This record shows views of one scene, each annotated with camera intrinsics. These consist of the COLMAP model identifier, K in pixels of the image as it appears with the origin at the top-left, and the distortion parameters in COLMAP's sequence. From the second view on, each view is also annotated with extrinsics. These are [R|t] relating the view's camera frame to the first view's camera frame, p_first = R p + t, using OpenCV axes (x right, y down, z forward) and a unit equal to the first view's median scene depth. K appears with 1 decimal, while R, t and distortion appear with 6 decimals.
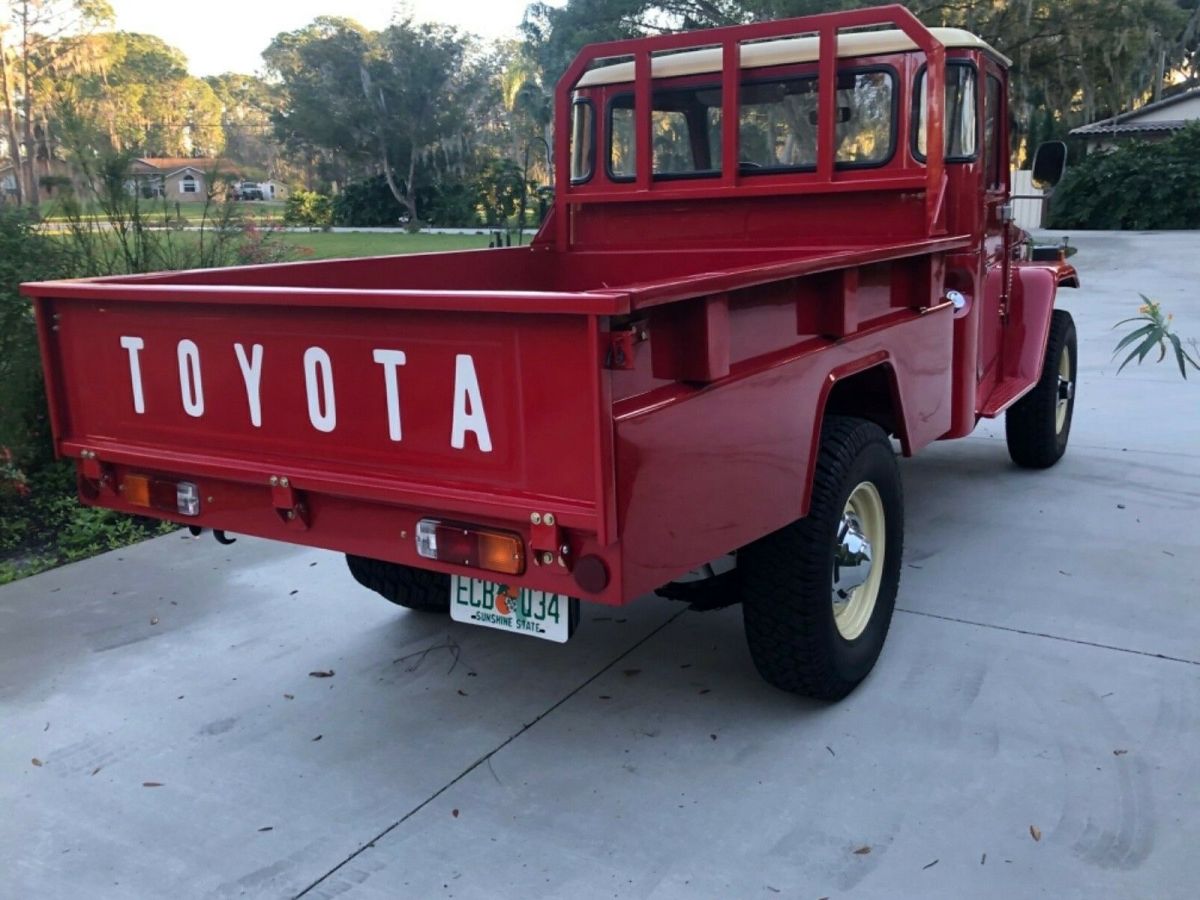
lens RADIAL K [[1094.2, 0, 602.0], [0, 1094.2, 443.6], [0, 0, 1]] dist [0.025116, 0.000000]
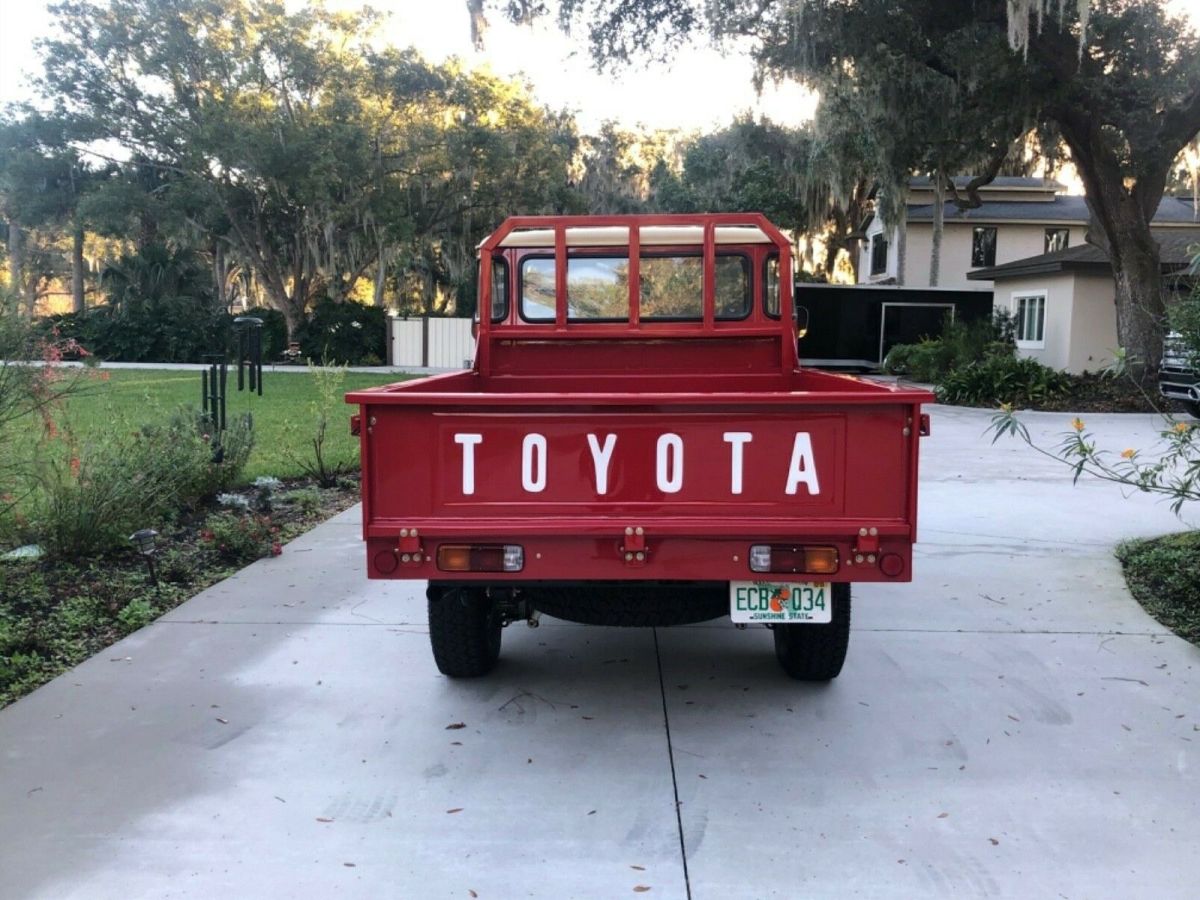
lens RADIAL K [[1094.2, 0, 590.8], [0, 1094.2, 442.0], [0, 0, 1]] dist [0.025116, 0.000000]
pose [[0.861816, -0.020304, 0.506814, -0.890127], [0.083635, 0.991210, -0.102508, 0.050425], [-0.500278, 0.130731, 0.855939, -0.141611]]
